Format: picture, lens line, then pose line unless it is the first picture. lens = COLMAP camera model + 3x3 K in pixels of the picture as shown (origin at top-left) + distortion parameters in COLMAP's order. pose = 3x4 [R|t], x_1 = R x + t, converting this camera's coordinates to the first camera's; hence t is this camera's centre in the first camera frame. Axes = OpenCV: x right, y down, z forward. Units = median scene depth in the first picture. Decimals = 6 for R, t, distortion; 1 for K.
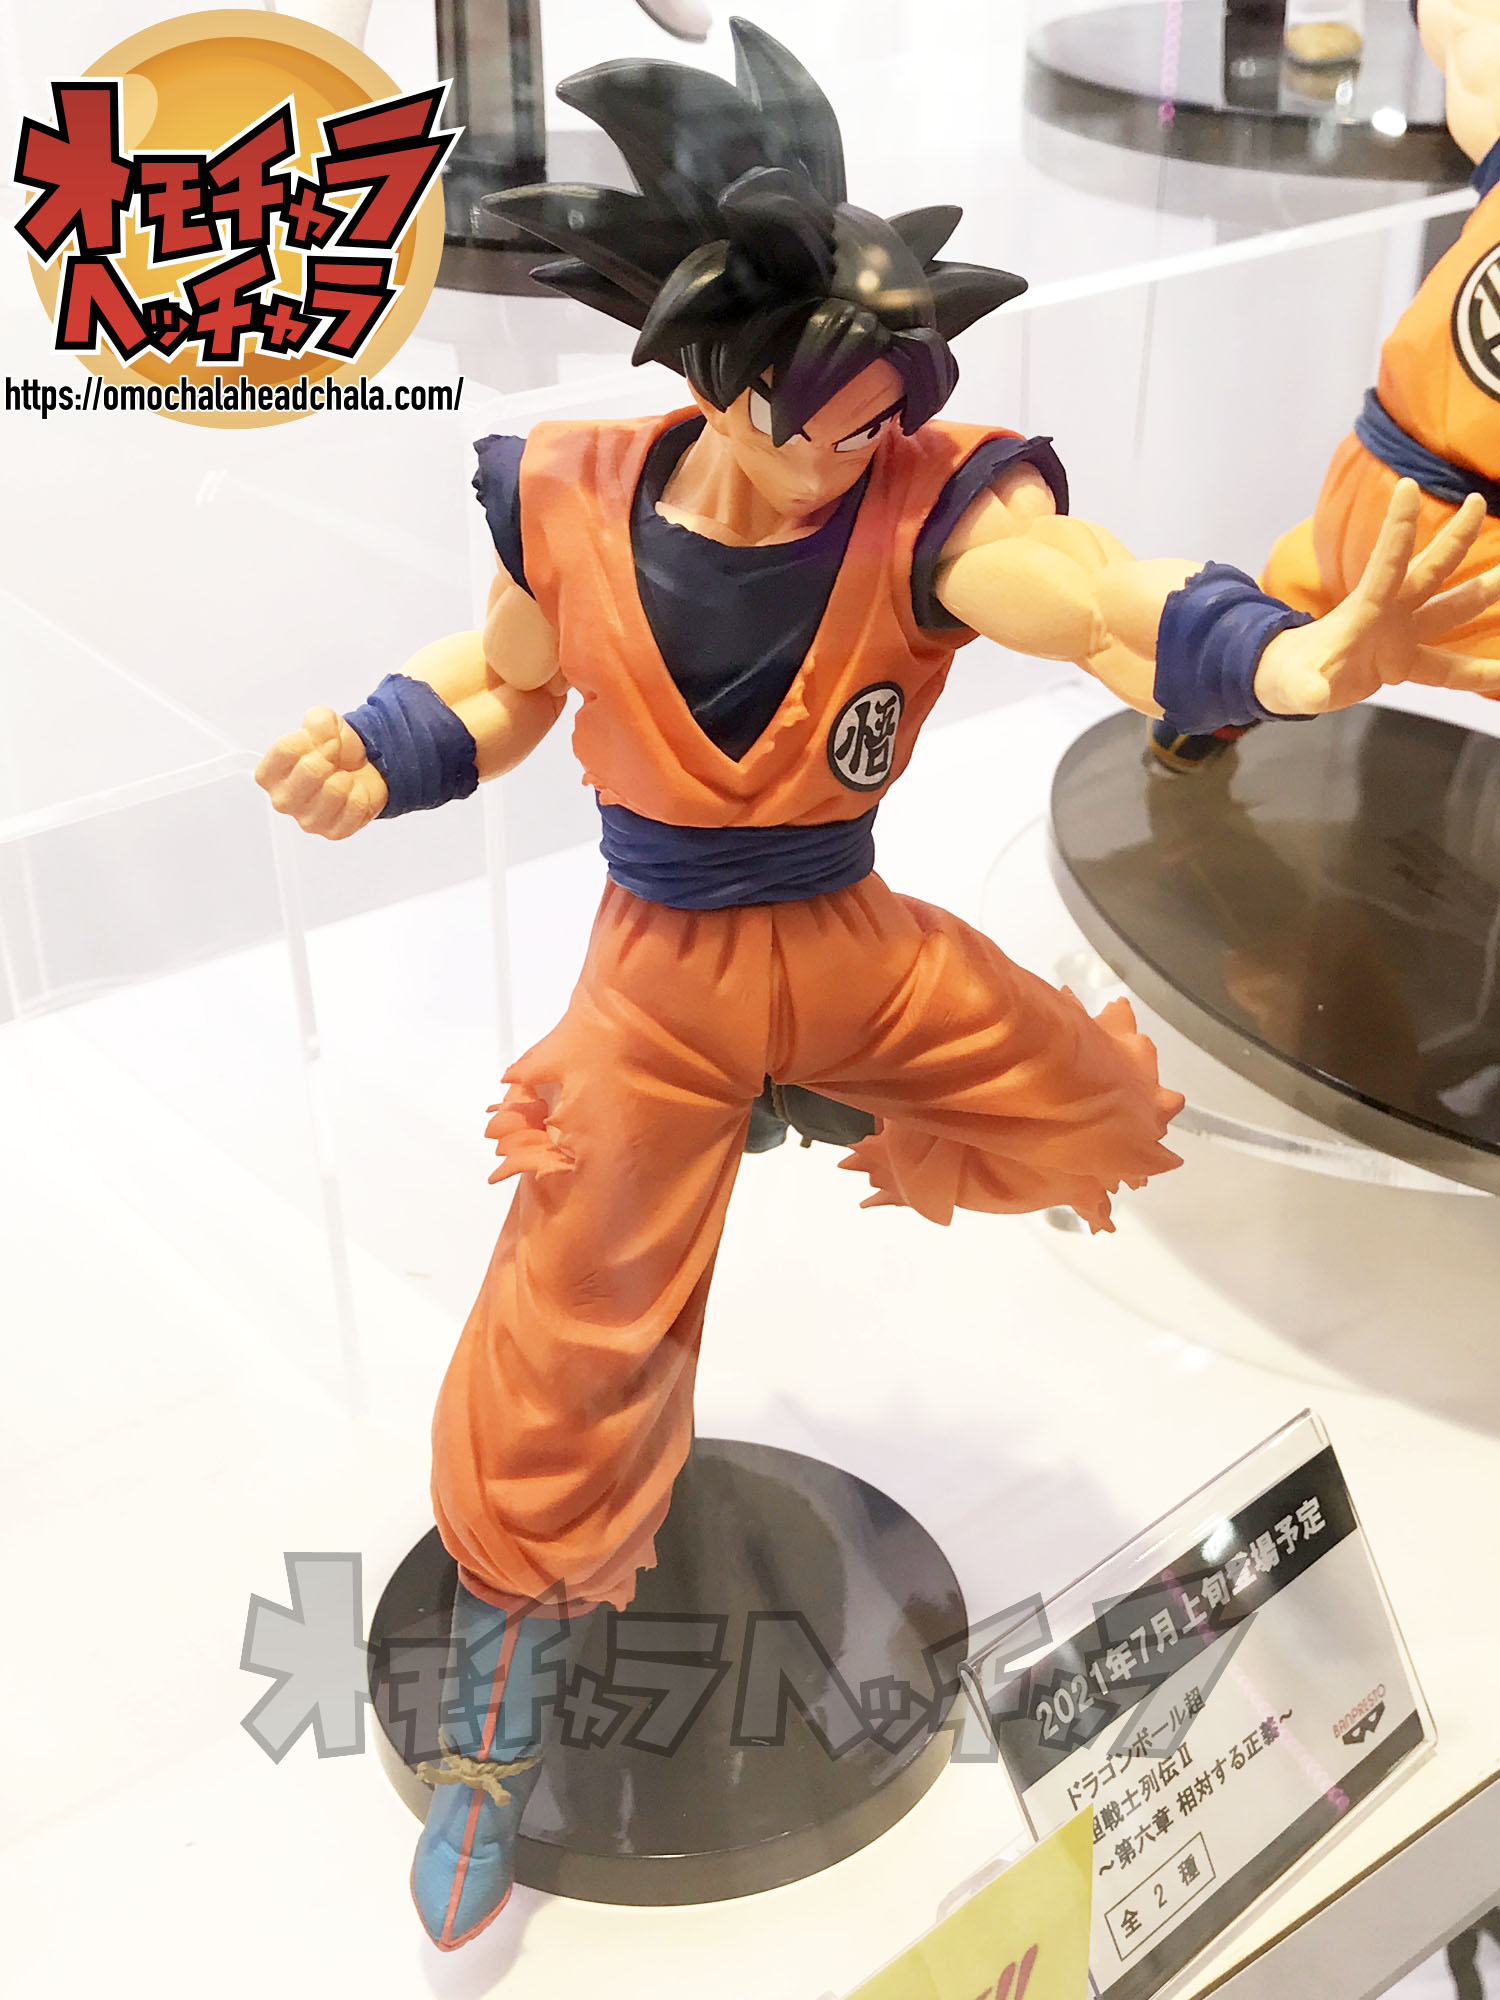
lens RADIAL K [[2412.5, 0, 753.0], [0, 2412.5, 1029.2], [0, 0, 1]] dist [0.166242, 0.048044]
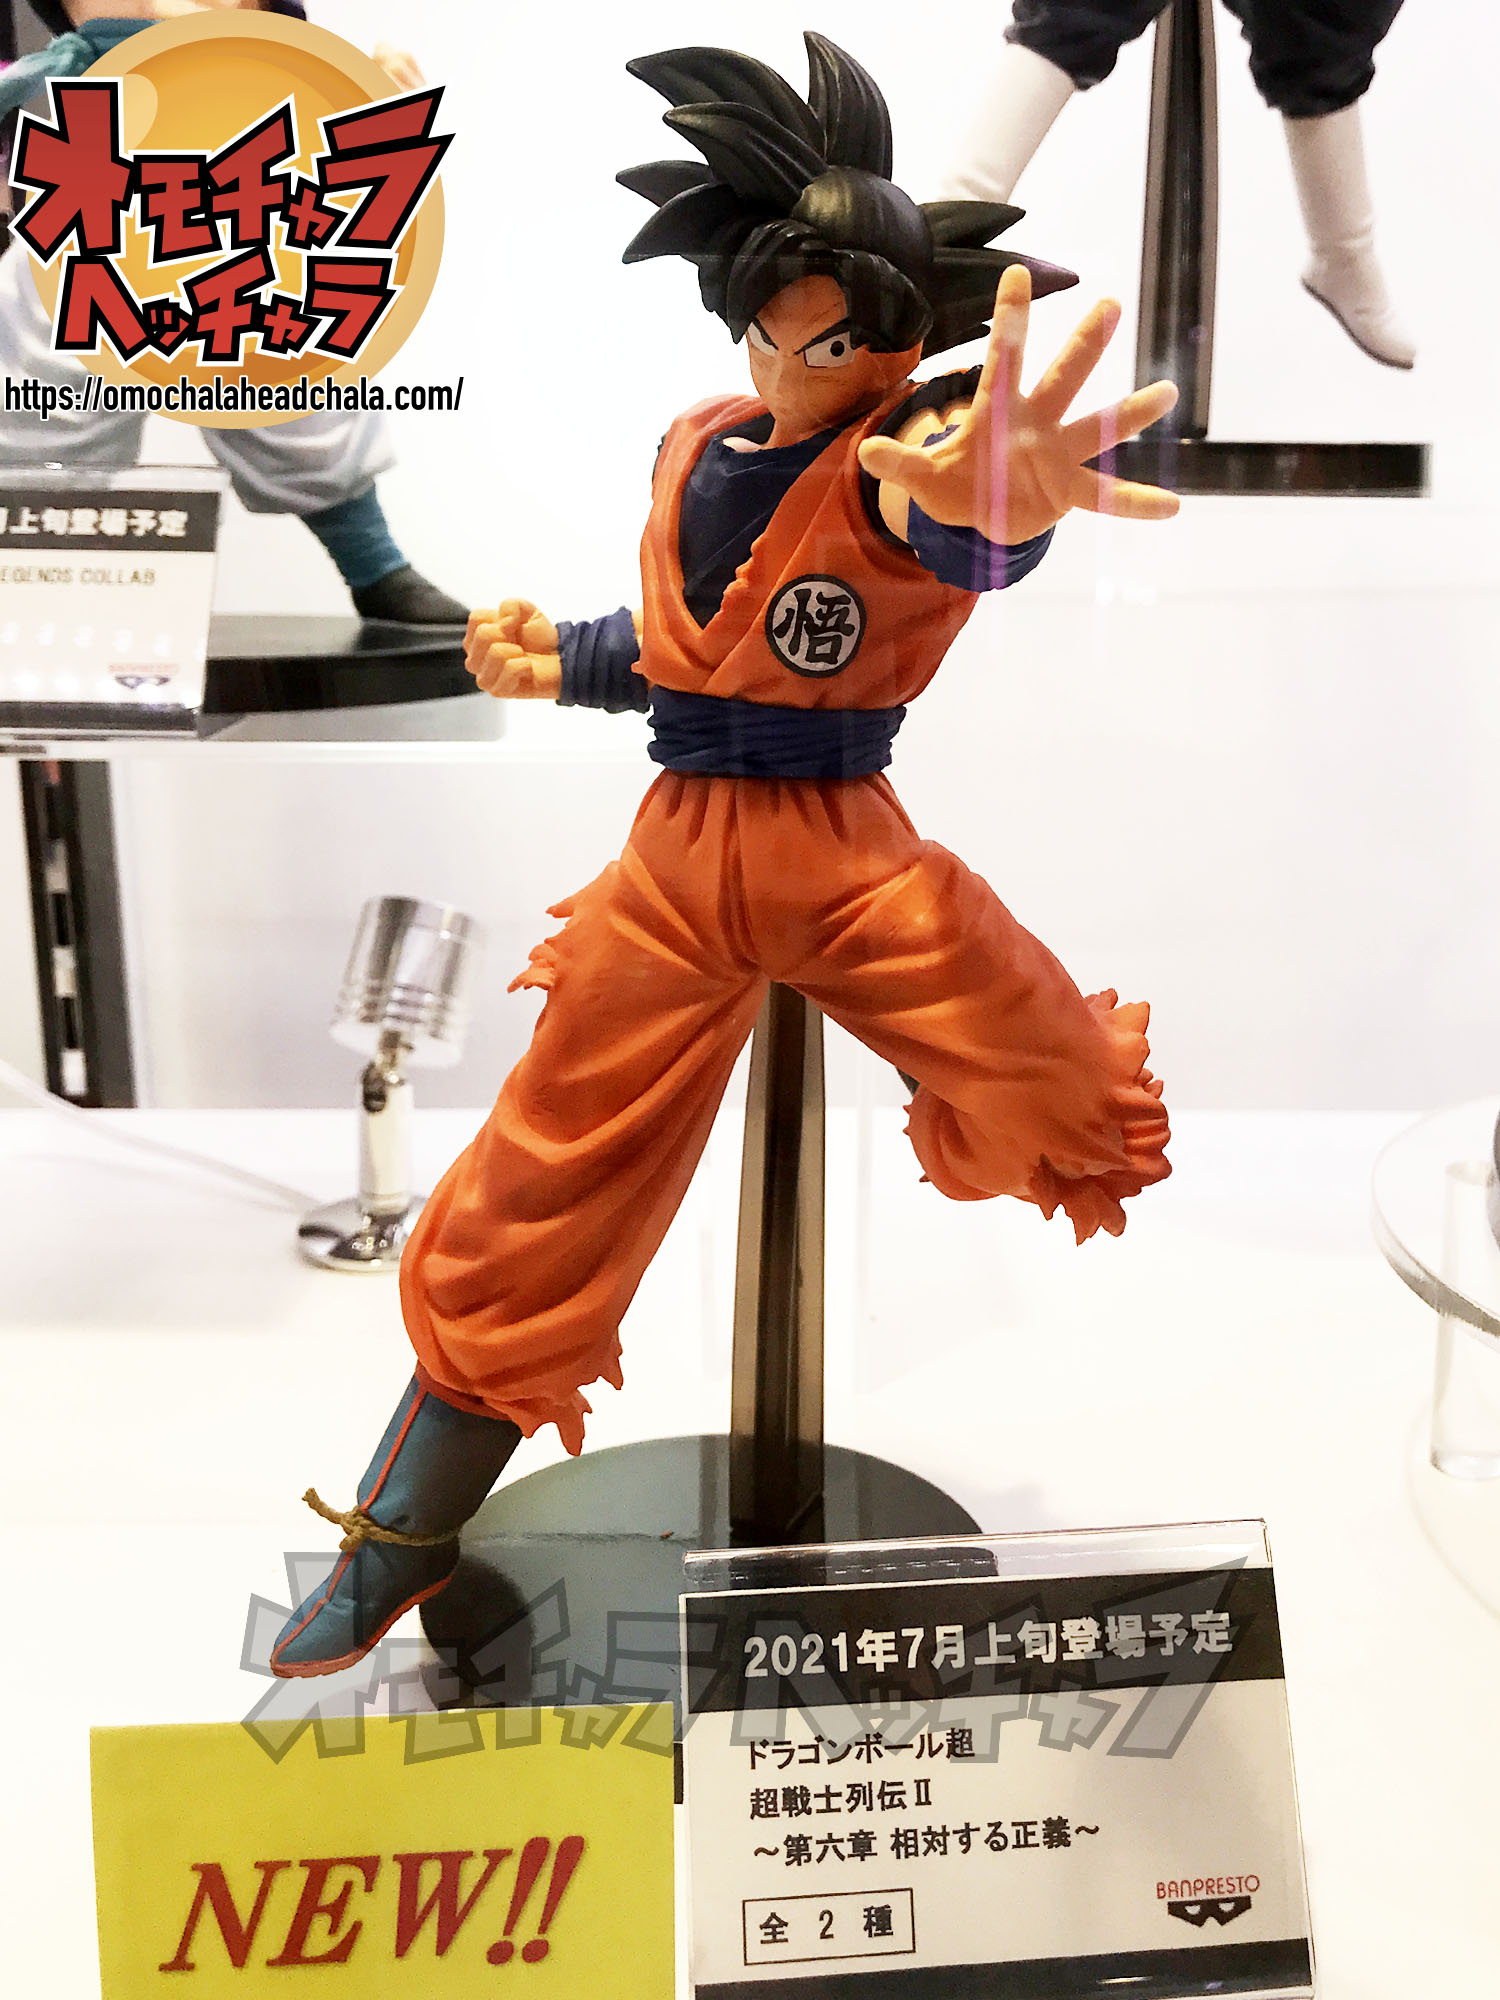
lens RADIAL K [[1972.3, 0, 843.4], [0, 1972.3, 845.8], [0, 0, 1]] dist [0.067843, -0.023931]
pose [[0.800275, 0.132195, -0.584880, 0.551615], [-0.308228, 0.927358, -0.212137, 0.146134], [0.514350, 0.350045, 0.782887, 0.313715]]
